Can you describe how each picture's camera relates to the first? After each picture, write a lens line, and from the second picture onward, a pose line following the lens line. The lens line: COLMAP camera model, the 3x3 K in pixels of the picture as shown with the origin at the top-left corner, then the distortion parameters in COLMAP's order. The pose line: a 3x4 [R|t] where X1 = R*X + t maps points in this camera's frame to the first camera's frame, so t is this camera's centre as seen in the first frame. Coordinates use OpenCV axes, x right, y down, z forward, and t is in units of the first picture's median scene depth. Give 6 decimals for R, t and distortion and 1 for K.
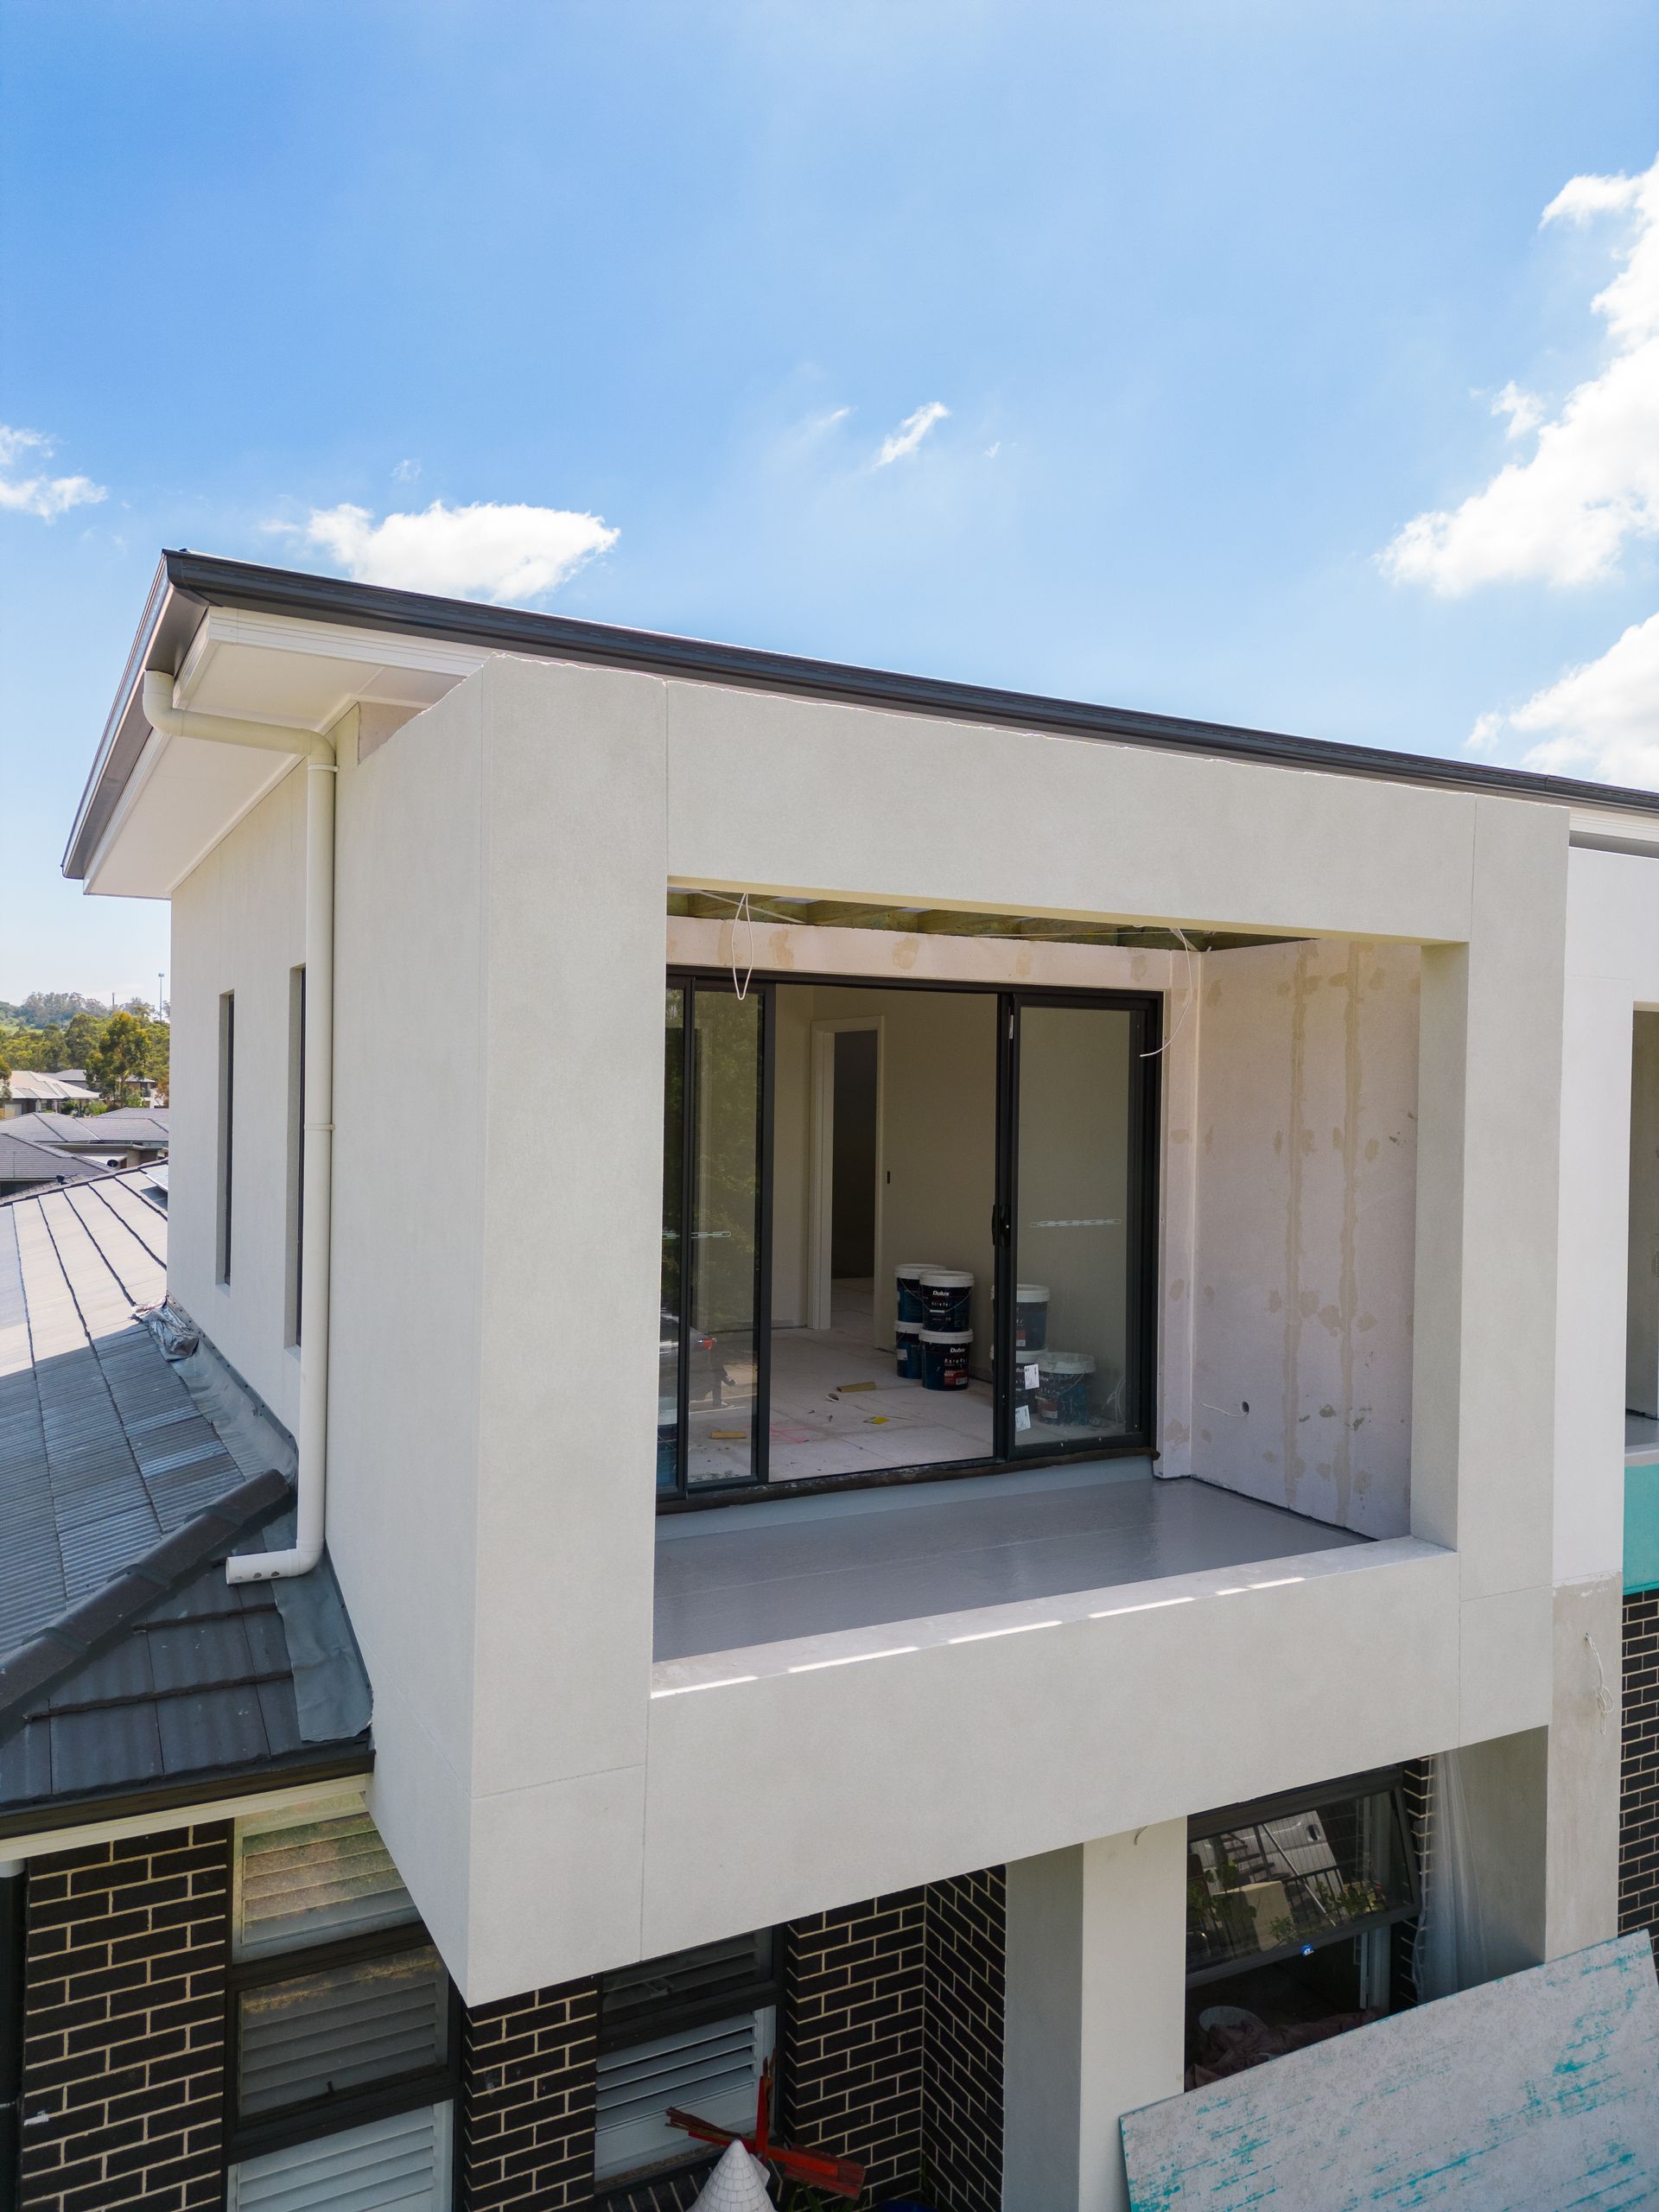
lens RADIAL K [[1550.4, 0, 825.3], [0, 1550.4, 1110.3], [0, 0, 1]] dist [0.077618, -0.081830]
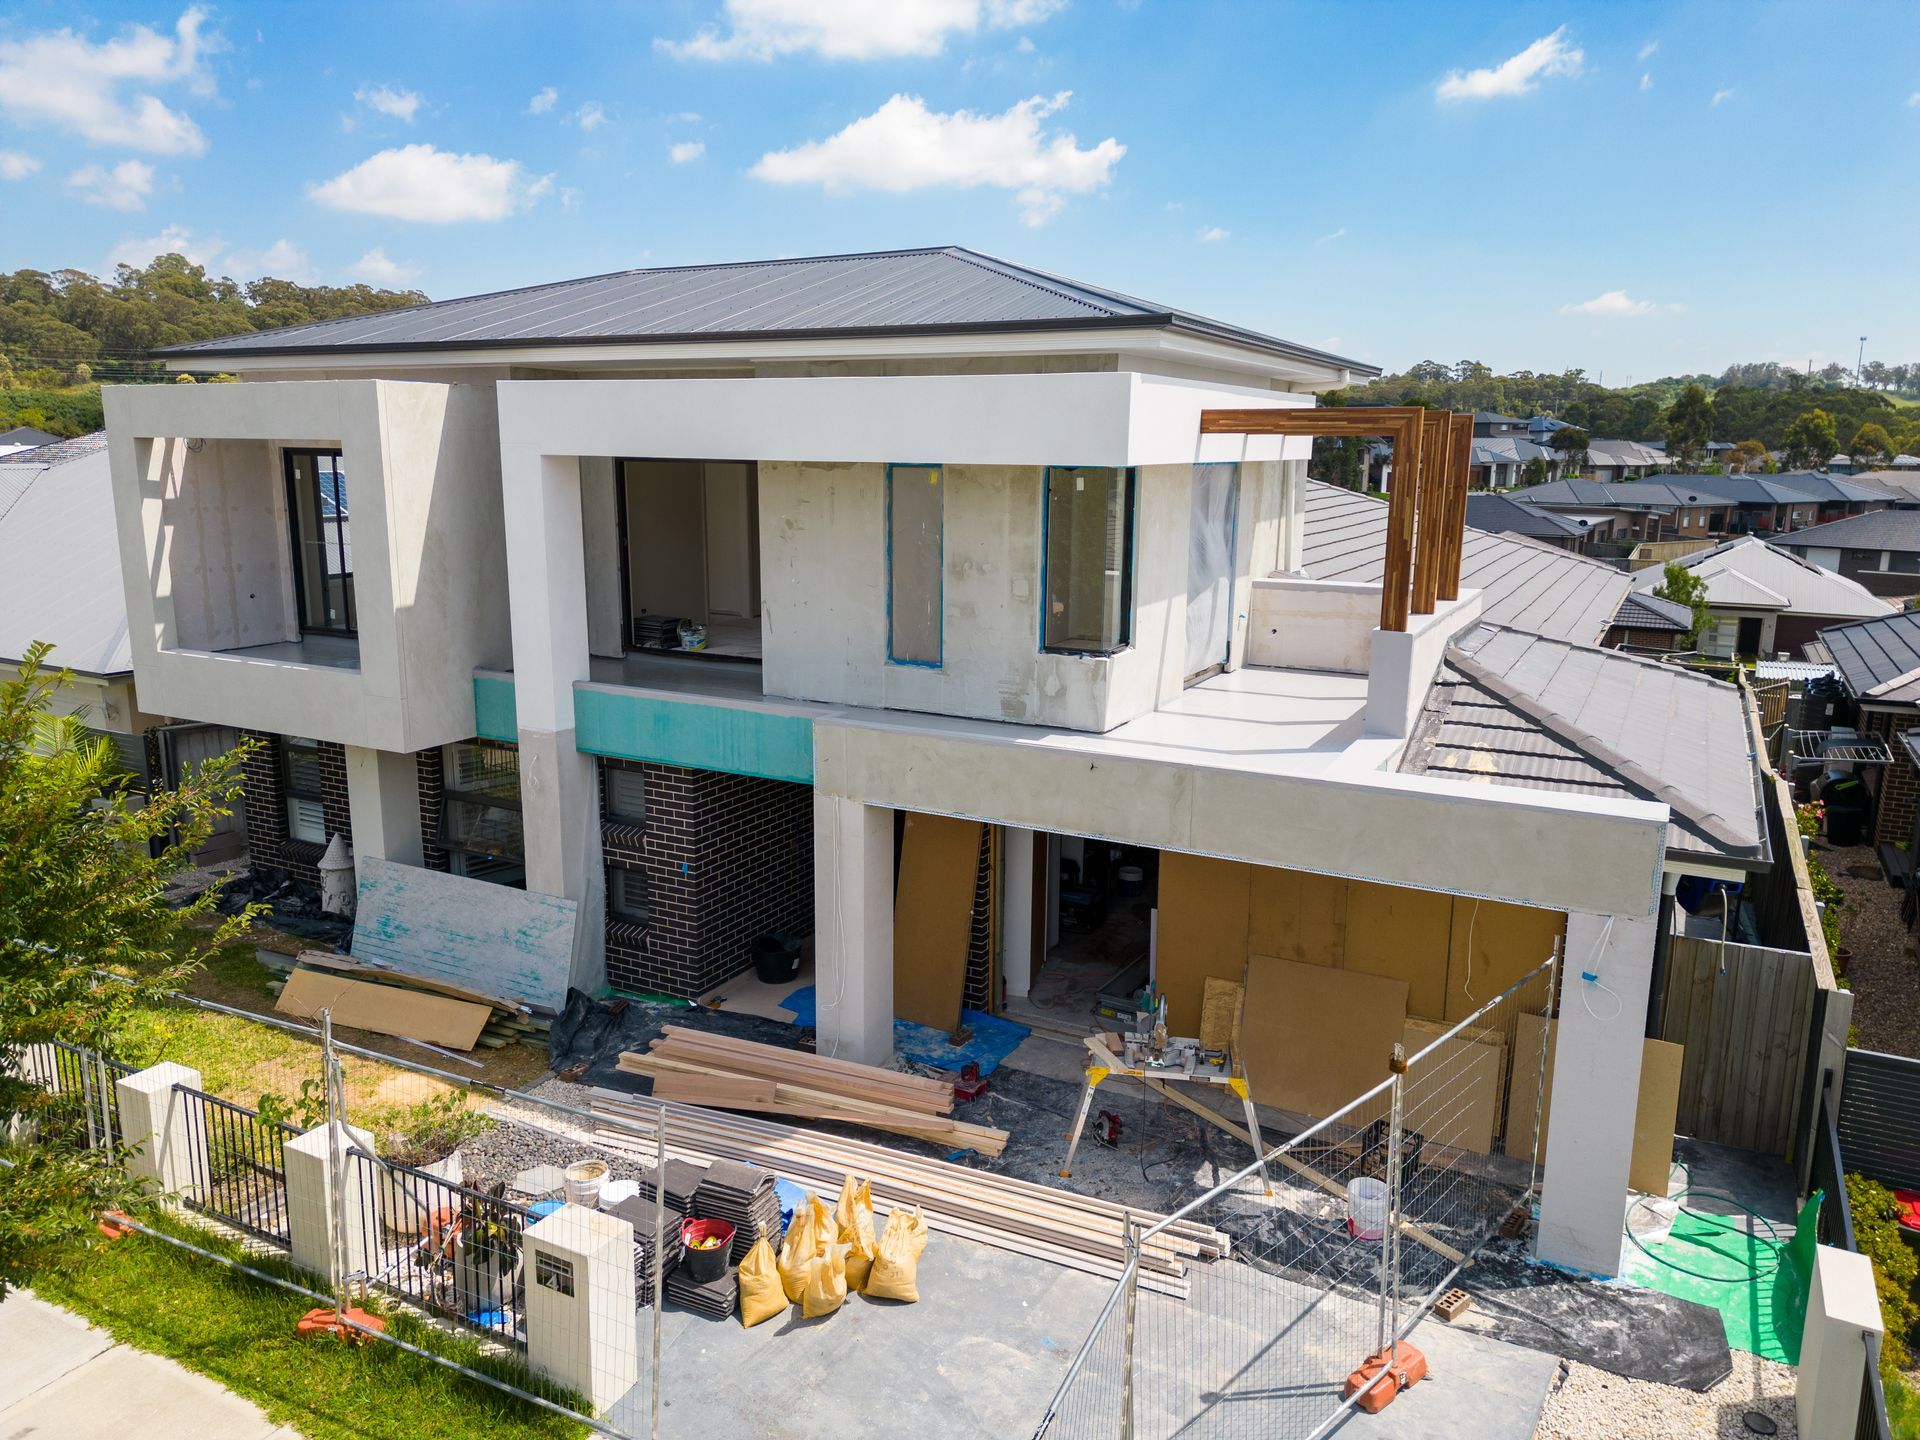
lens RADIAL K [[1338.4, 0, 950.0], [0, 1338.4, 719.6], [0, 0, 1]] dist [0.071894, -0.073111]
pose [[0.553092, 0.154812, -0.818610, 2.480710], [-0.006171, 0.983318, 0.181791, -0.059598], [0.833098, -0.095495, 0.544820, 0.503872]]
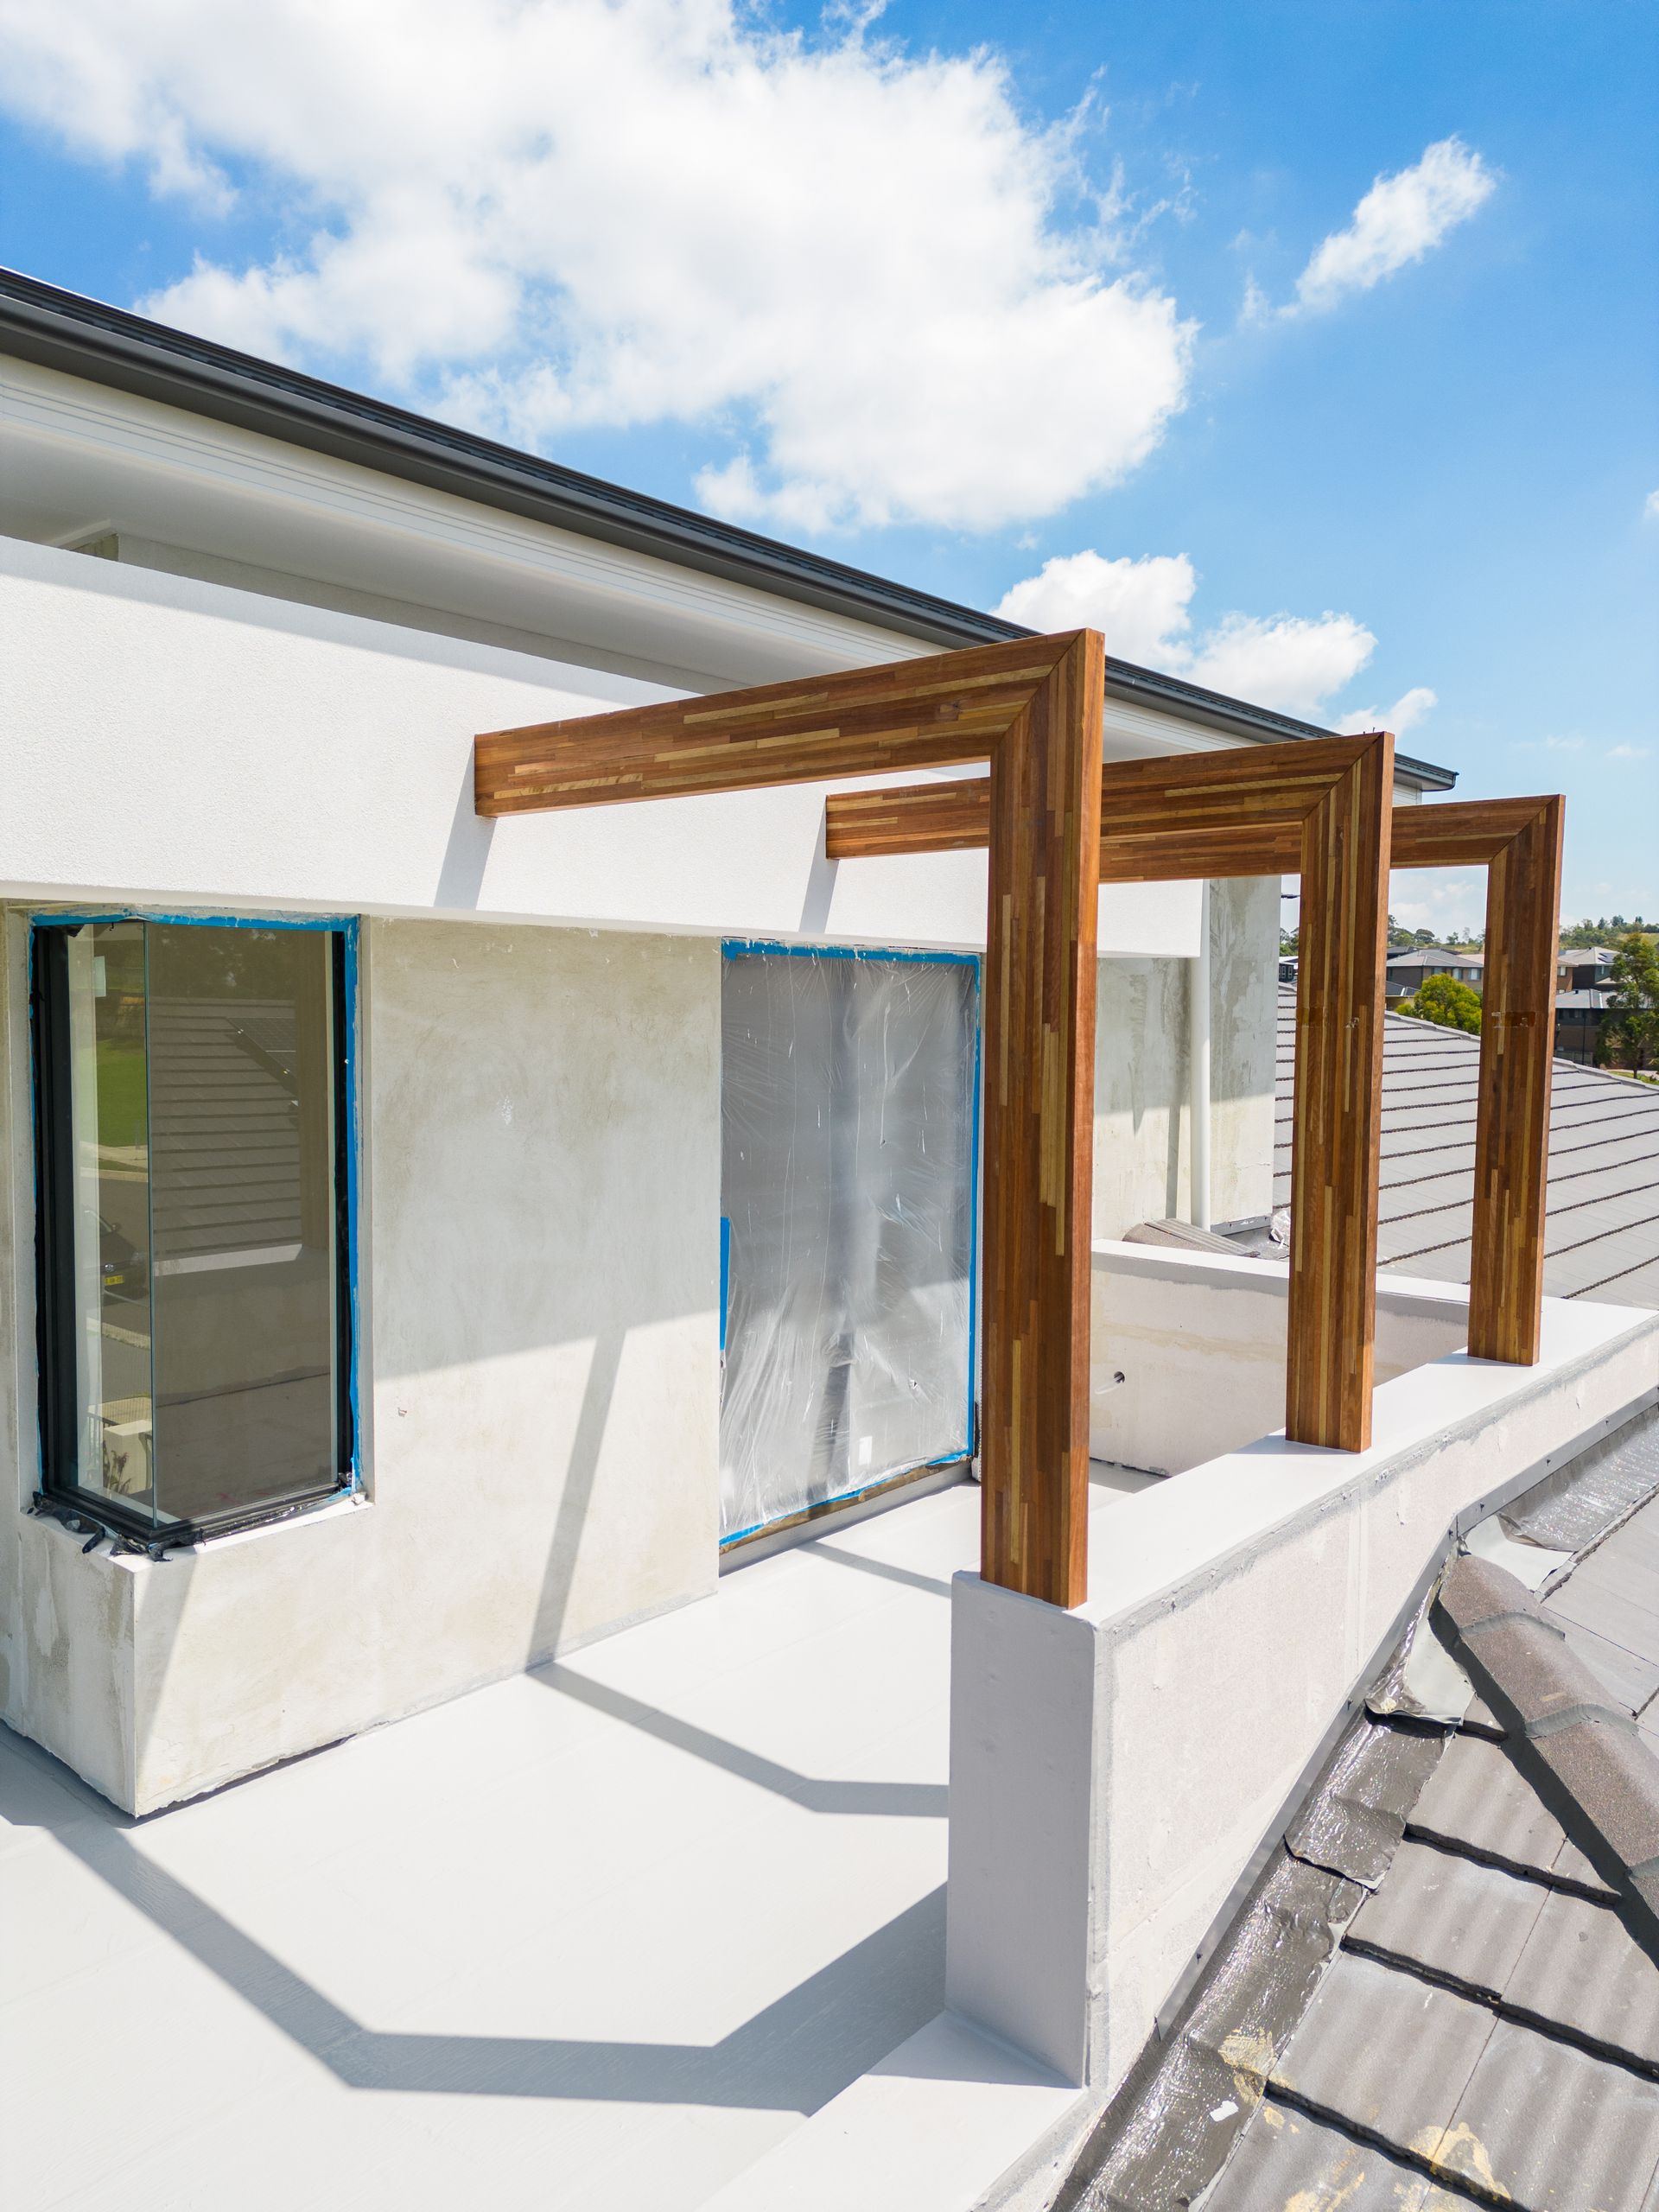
lens RADIAL K [[1556.7, 0, 816.6], [0, 1556.7, 1108.1], [0, 0, 1]] dist [0.088144, -0.104993]
pose [[0.361074, 0.050859, -0.931149, 1.812465], [-0.014561, 0.998697, 0.048902, -0.028229], [0.932423, -0.004099, 0.361344, 1.627836]]
